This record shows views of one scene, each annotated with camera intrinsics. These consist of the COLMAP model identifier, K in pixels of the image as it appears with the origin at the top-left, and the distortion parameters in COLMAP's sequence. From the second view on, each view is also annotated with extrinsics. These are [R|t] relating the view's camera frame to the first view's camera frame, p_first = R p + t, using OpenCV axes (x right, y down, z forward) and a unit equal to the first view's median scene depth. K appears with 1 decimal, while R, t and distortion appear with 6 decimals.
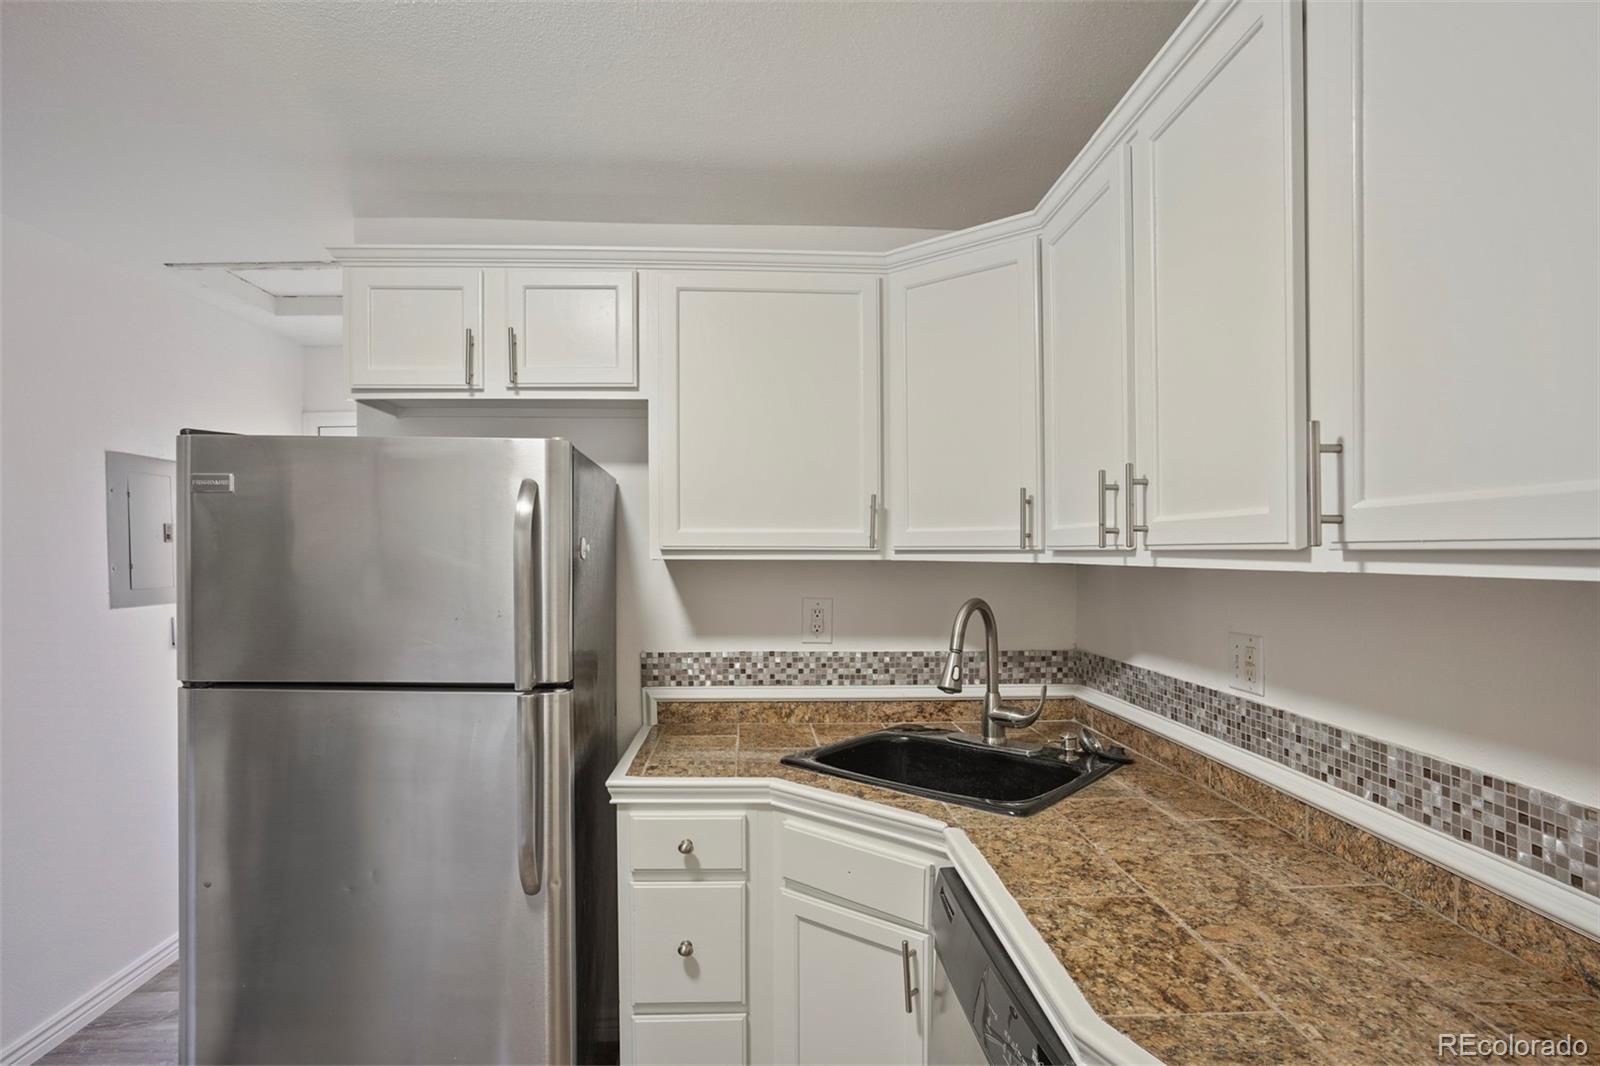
lens RADIAL K [[827.9, 0, 772.7], [0, 827.9, 590.4], [0, 0, 1]] dist [-0.058463, 0.027817]
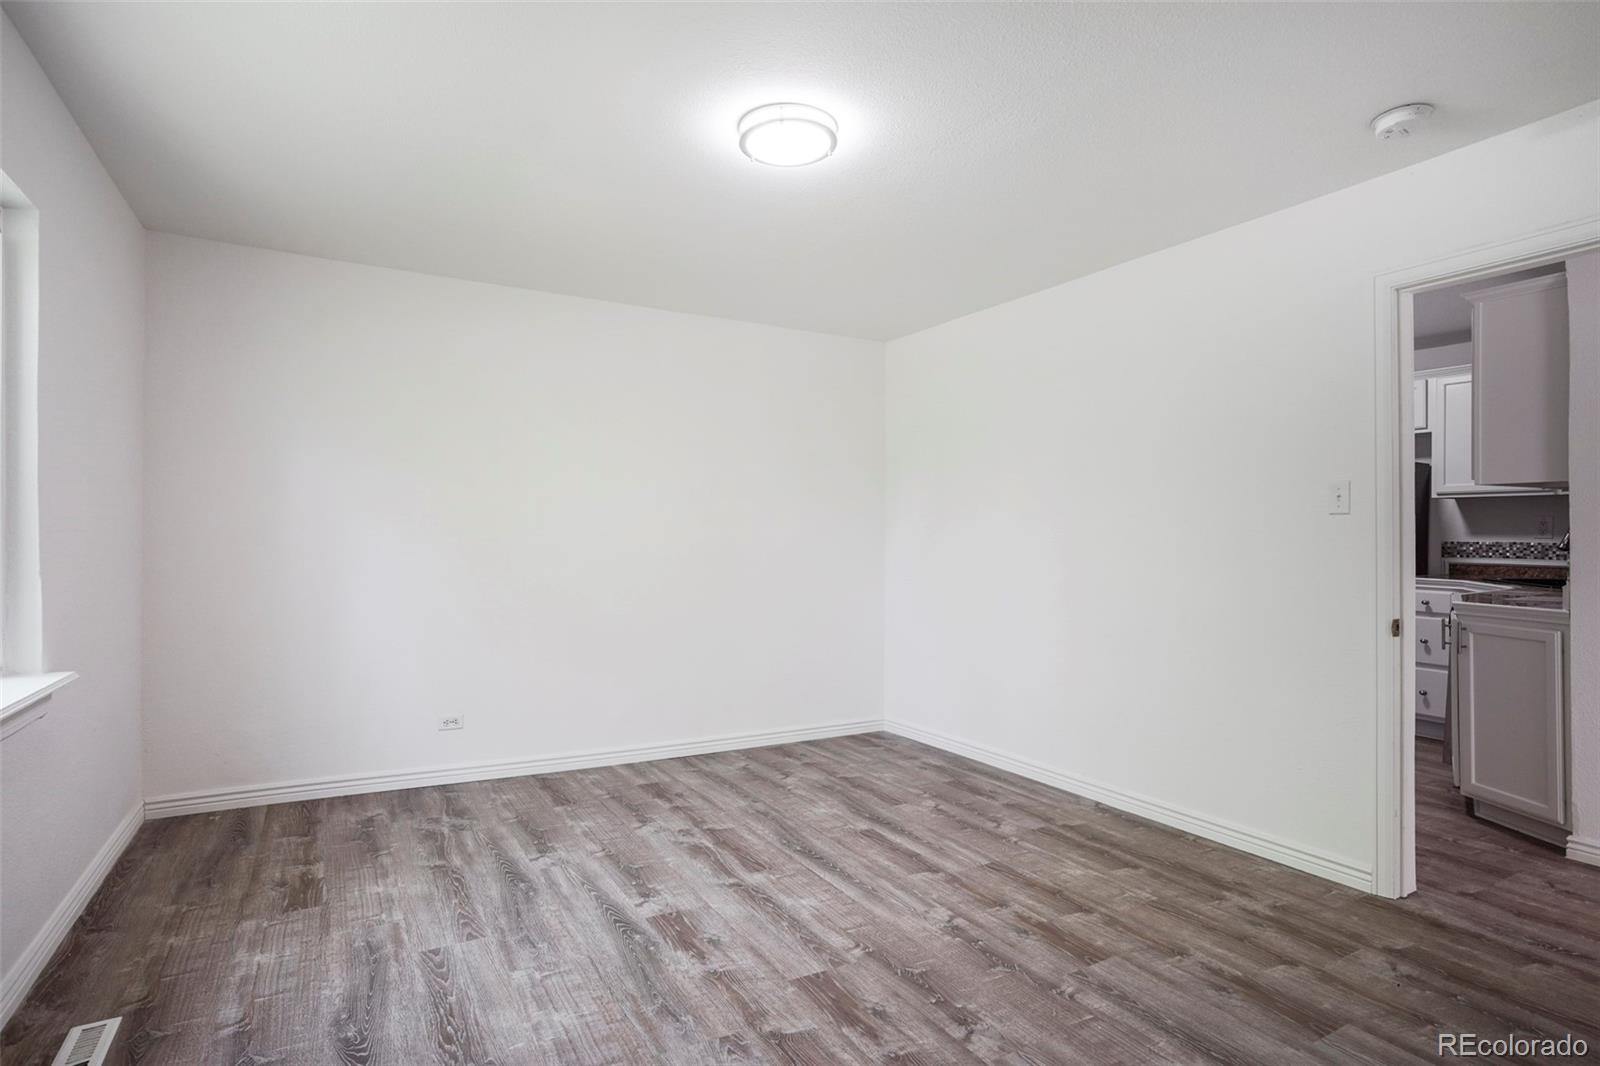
lens RADIAL K [[827.9, 0, 787.8], [0, 827.9, 510.6], [0, 0, 1]] dist [-0.058463, 0.027817]
pose [[0.464756, -0.013699, -0.885333, 1.065033], [-0.038161, 0.998641, -0.035484, 0.154311], [0.884616, 0.050276, 0.463602, -1.758488]]
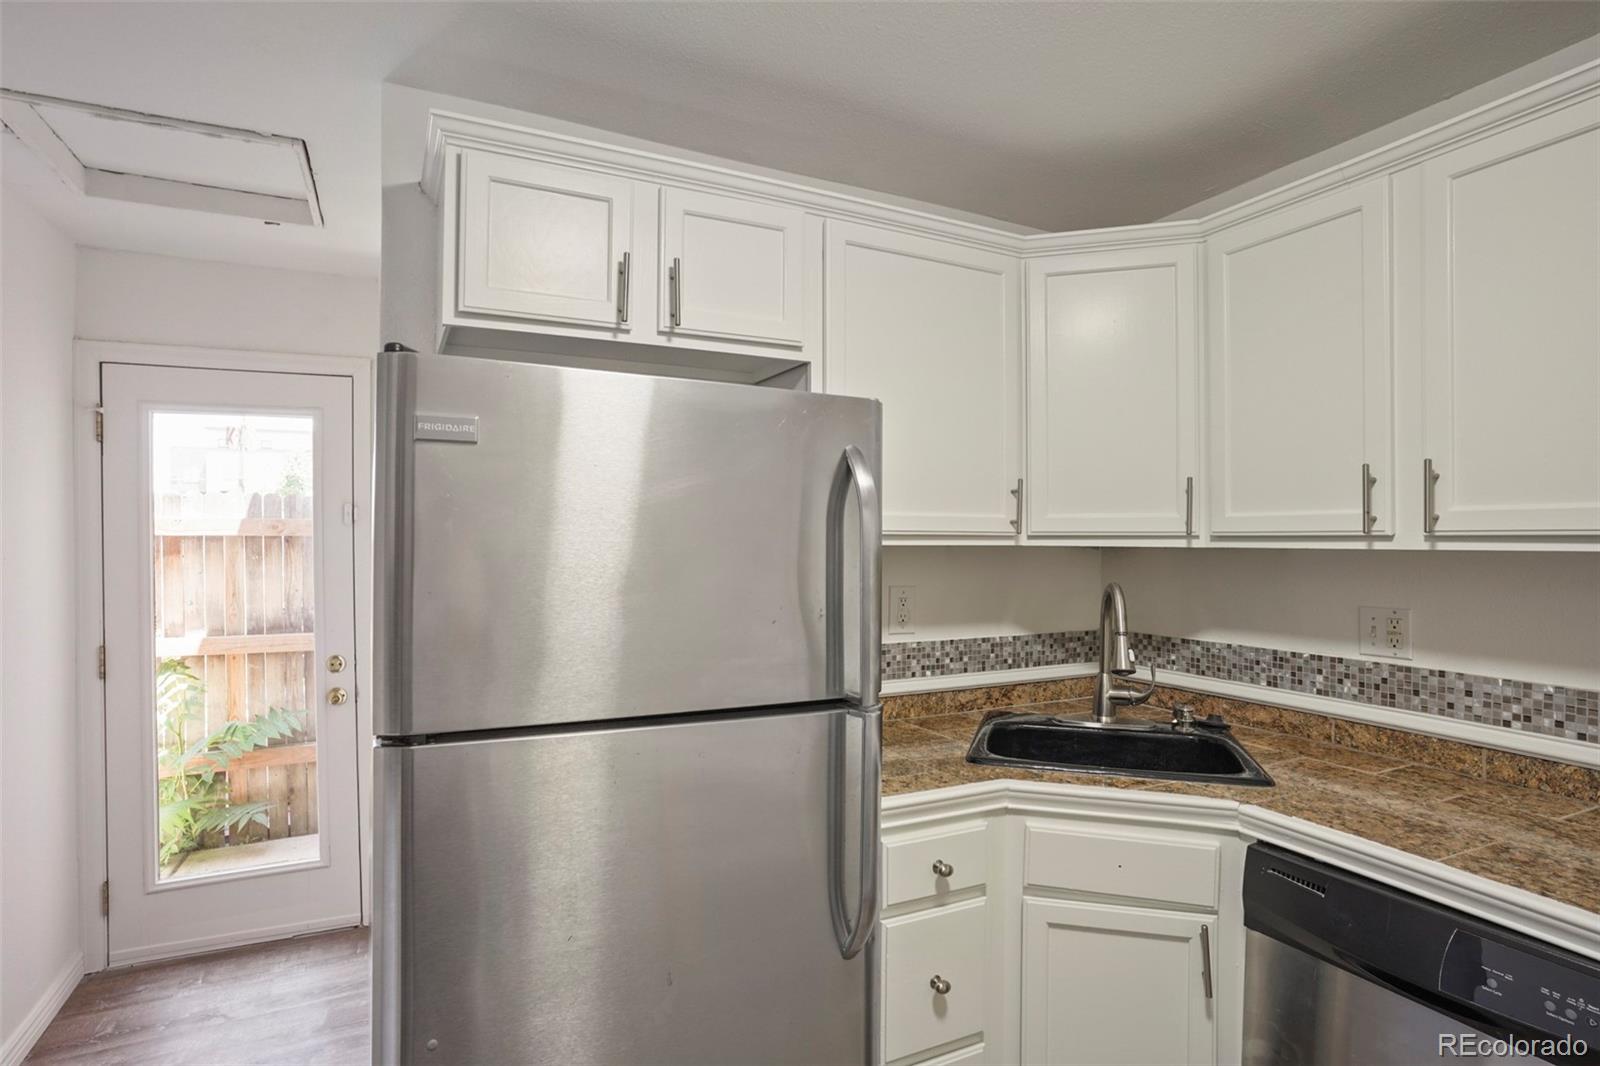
lens RADIAL K [[827.9, 0, 782.3], [0, 827.9, 557.2], [0, 0, 1]] dist [-0.058463, 0.027817]
pose [[0.917459, -0.006466, 0.397777, -0.510961], [0.016613, 0.999618, -0.022067, -0.006069], [-0.397482, 0.026854, 0.917217, 0.208189]]
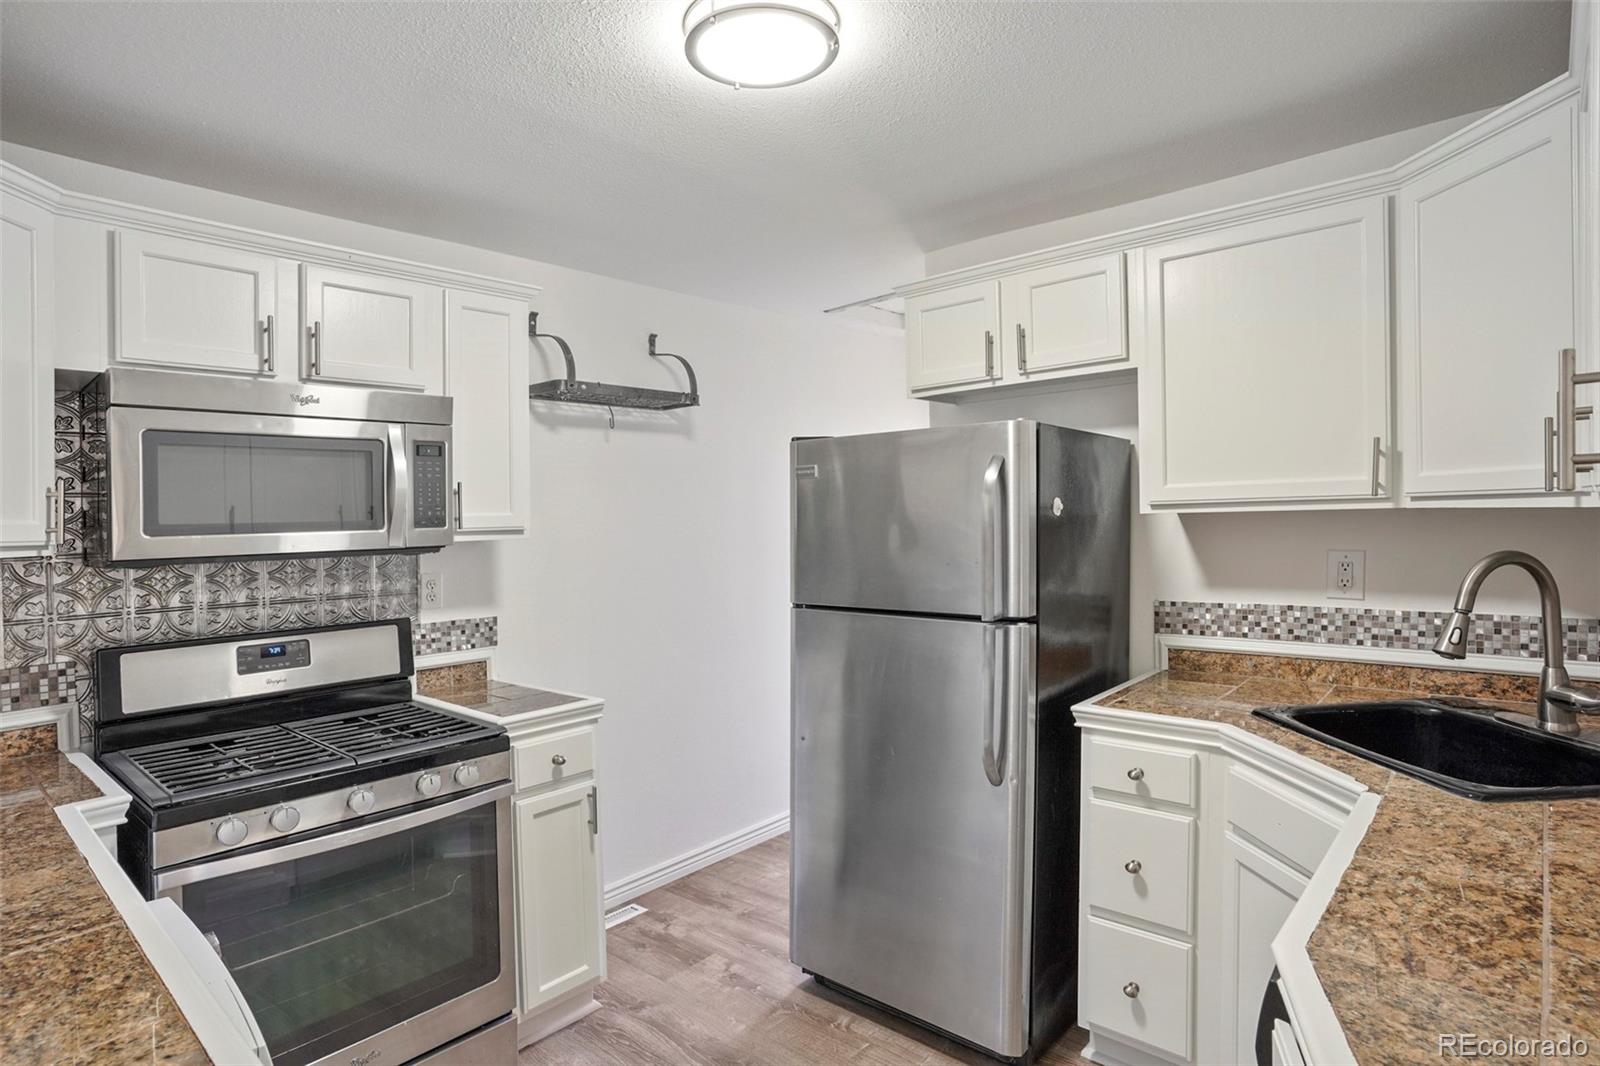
lens RADIAL K [[827.9, 0, 796.5], [0, 827.9, 537.3], [0, 0, 1]] dist [-0.058463, 0.027817]
pose [[0.719103, -0.005543, -0.694881, 0.277751], [0.001146, 0.999976, -0.006792, -0.000005], [0.694903, 0.004088, 0.719092, -0.091752]]
